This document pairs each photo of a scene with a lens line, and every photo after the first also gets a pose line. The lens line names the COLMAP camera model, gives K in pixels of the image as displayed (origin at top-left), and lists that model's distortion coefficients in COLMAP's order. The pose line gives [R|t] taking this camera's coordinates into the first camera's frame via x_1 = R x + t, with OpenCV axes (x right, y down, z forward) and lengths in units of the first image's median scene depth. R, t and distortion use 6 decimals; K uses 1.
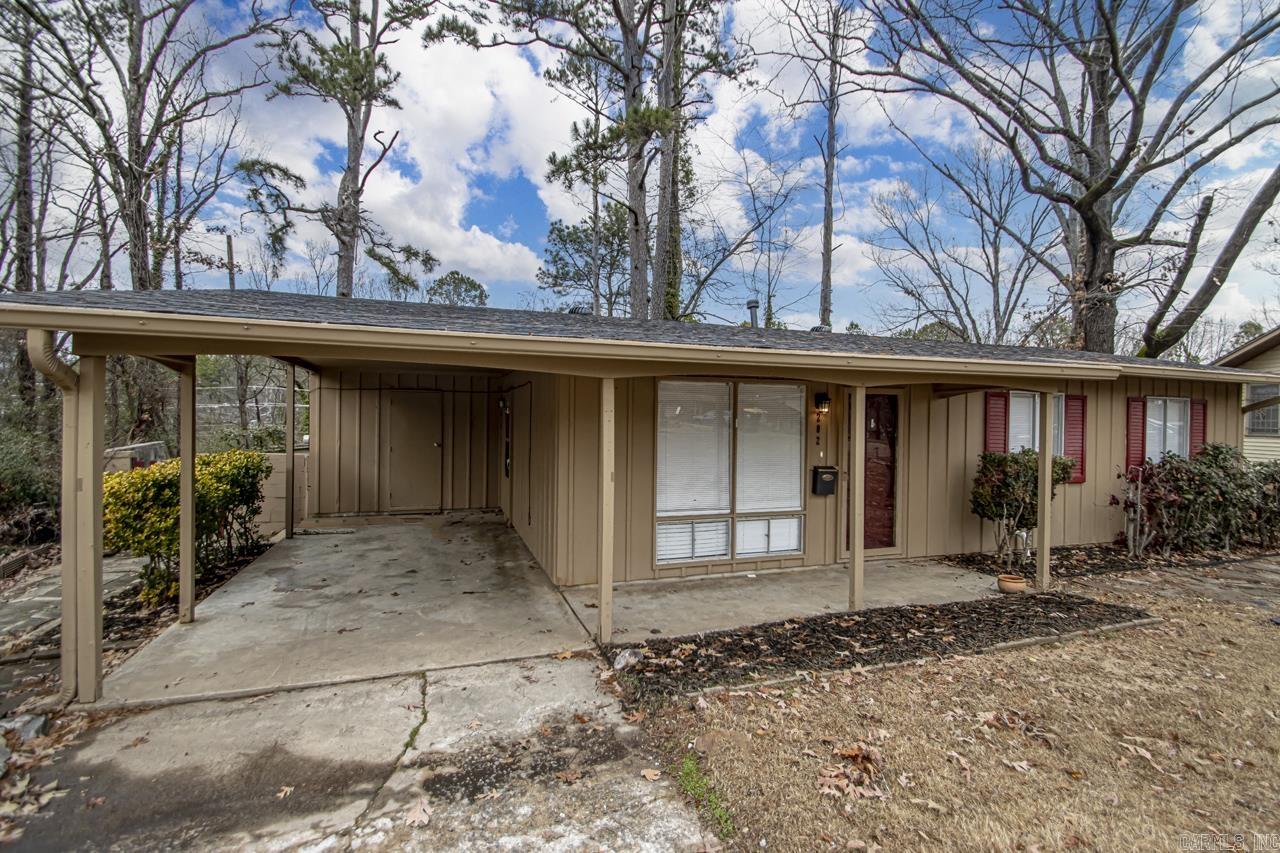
lens RADIAL K [[595.6, 0, 651.0], [0, 595.6, 422.5], [0, 0, 1]] dist [0.026780, -0.018004]
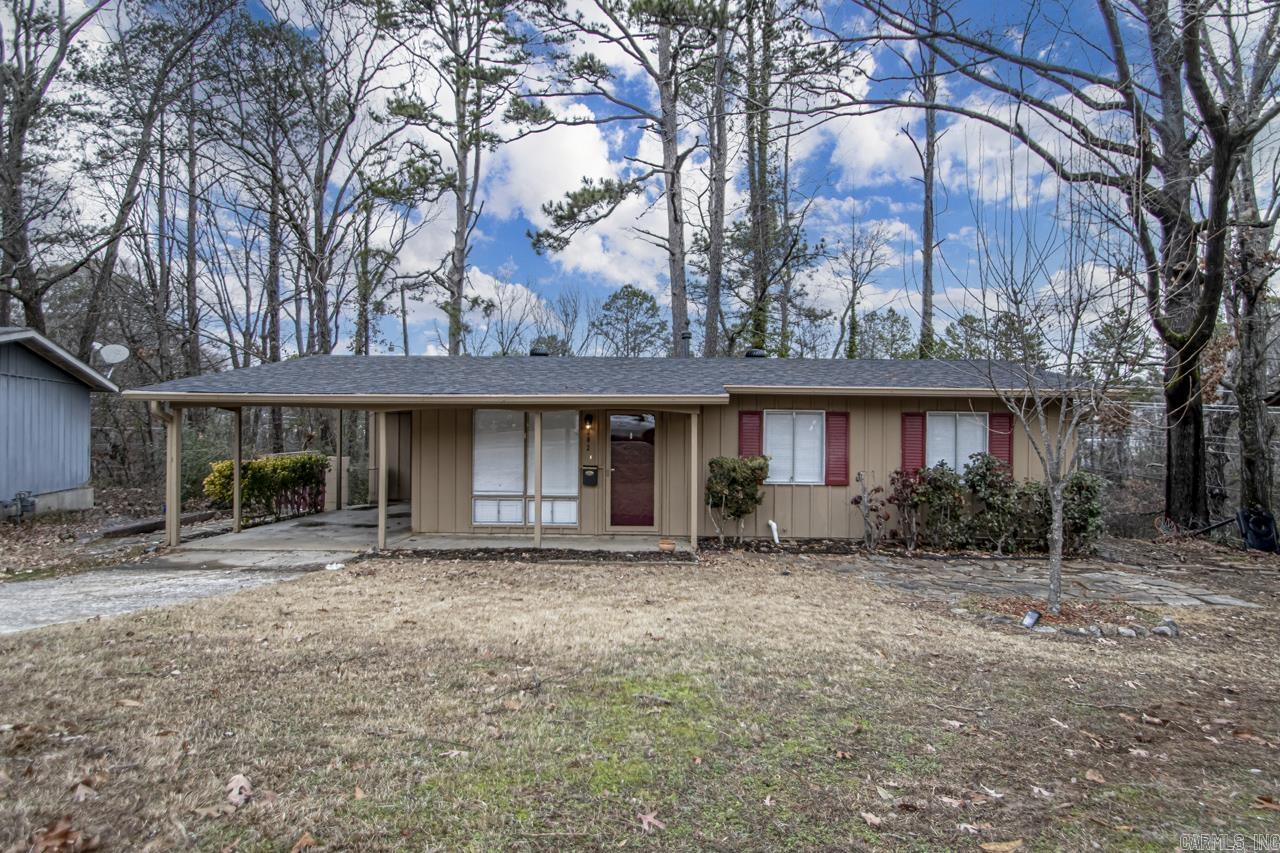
lens RADIAL K [[723.5, 0, 640.0], [0, 723.5, 426.5], [0, 0, 1]] dist [0.001860, 0.000126]
pose [[0.925799, -0.007435, -0.377942, 1.047396], [-0.001314, 0.999737, -0.022885, 0.018890], [0.378013, 0.021683, 0.925546, -0.566621]]
